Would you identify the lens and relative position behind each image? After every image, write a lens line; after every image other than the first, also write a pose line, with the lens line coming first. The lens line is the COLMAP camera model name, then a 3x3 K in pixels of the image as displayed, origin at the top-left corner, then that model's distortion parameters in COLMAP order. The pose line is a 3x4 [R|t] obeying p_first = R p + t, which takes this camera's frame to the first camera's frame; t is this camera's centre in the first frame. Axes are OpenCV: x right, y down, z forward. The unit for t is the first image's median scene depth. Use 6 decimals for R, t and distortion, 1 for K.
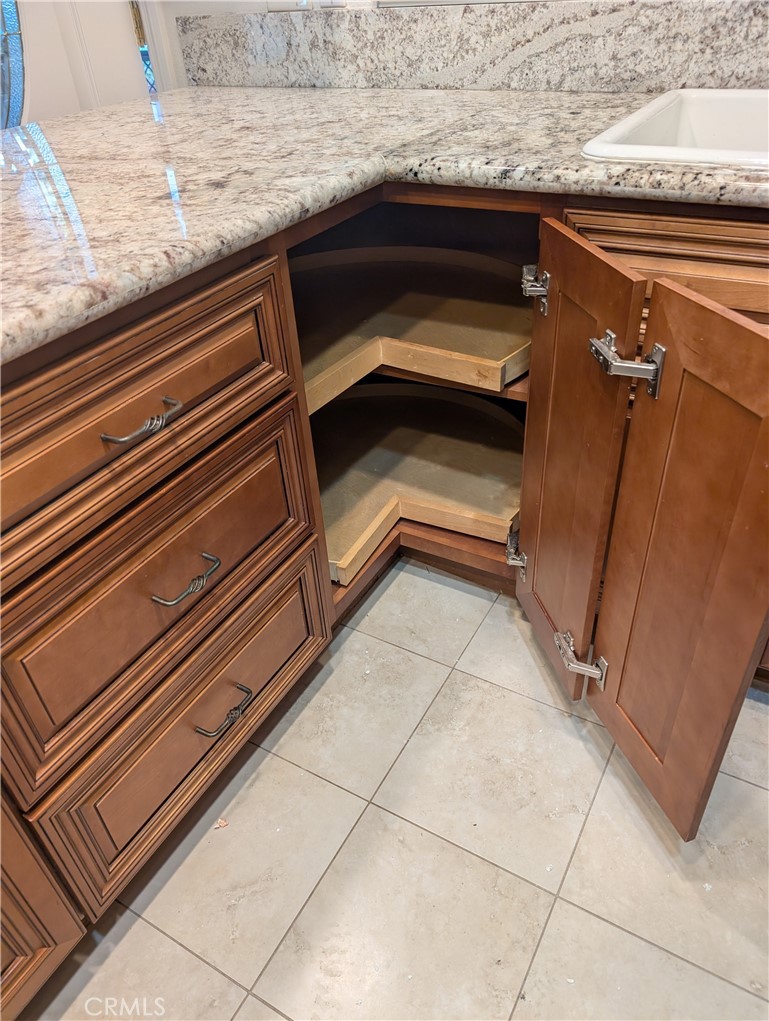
lens RADIAL K [[735.1, 0, 383.3], [0, 735.1, 508.4], [0, 0, 1]] dist [0.007931, -0.001098]
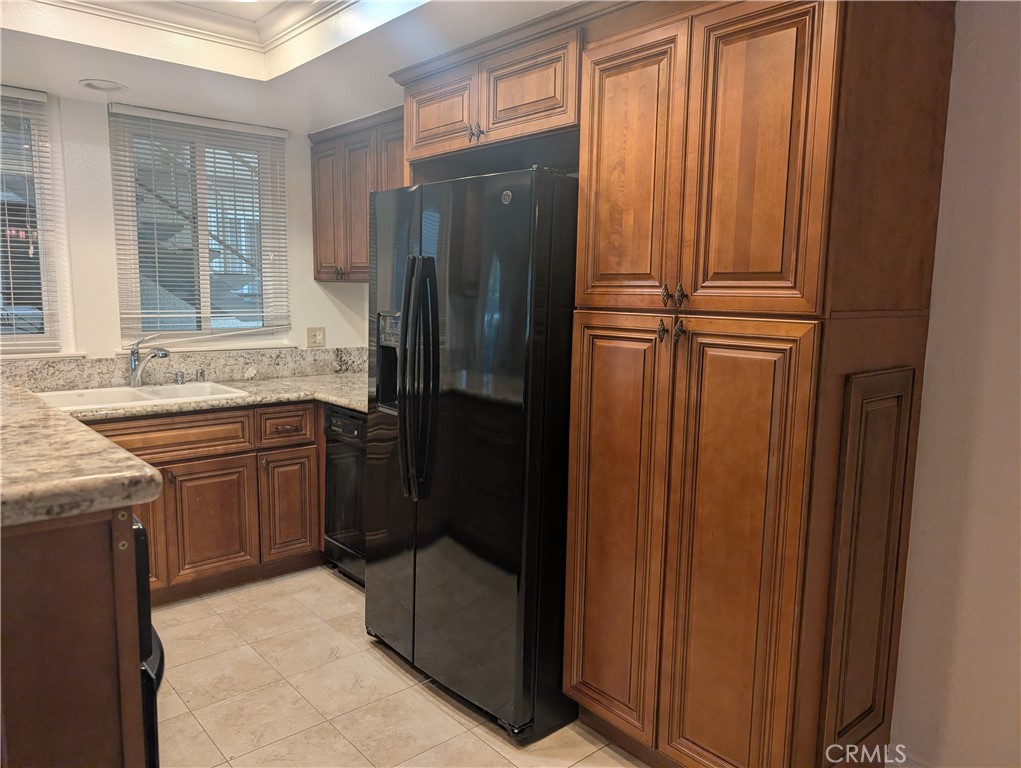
lens RADIAL K [[736.5, 0, 504.1], [0, 736.5, 384.7], [0, 0, 1]] dist [0.028248, -0.025908]
pose [[0.325466, -0.063696, 0.943406, -1.330393], [0.536922, 0.833719, -0.128943, 0.529491], [-0.778323, 0.548502, 0.305547, -0.922216]]
